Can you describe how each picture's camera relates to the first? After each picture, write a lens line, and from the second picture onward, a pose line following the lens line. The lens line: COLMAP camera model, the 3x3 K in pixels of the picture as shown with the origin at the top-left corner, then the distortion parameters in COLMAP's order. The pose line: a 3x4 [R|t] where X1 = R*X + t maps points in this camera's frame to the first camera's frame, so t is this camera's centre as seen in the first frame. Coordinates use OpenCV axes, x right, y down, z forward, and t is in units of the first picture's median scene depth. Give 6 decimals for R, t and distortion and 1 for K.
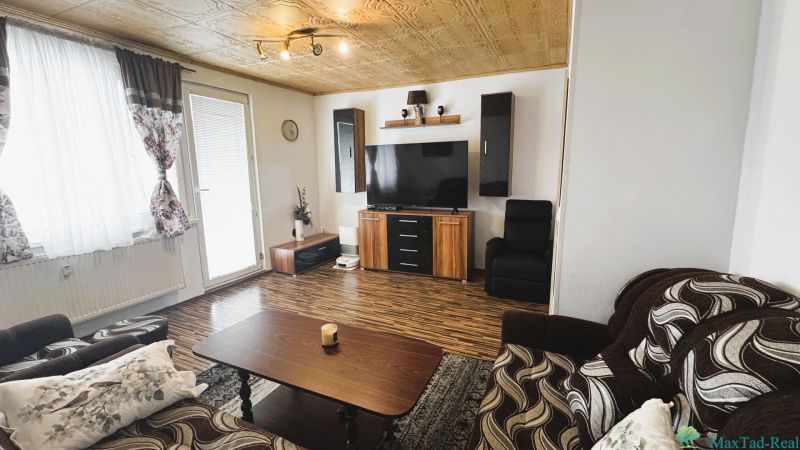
lens RADIAL K [[329.8, 0, 400.0], [0, 329.8, 225.0], [0, 0, 1]] dist [-0.002193, -0.000174]
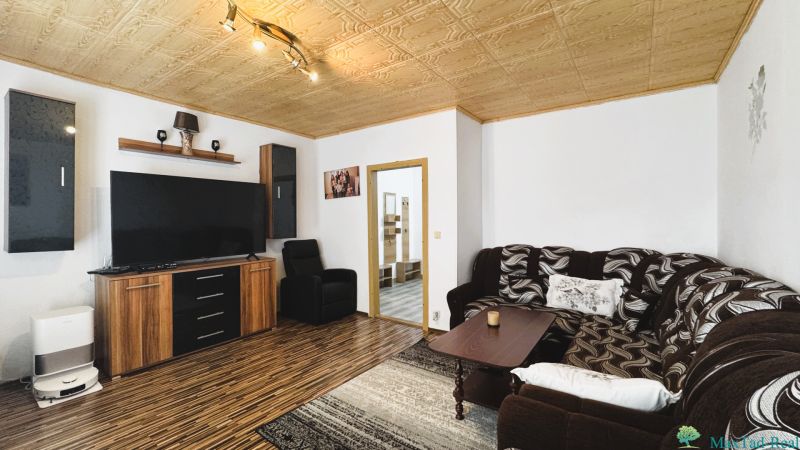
lens RADIAL K [[329.8, 0, 400.0], [0, 329.8, 225.0], [0, 0, 1]] dist [-0.002193, -0.000174]
pose [[0.184657, -0.005153, 0.982790, -0.664069], [0.168264, 0.985387, -0.026449, -0.036631], [-0.968292, 0.170252, 0.182825, 0.420118]]
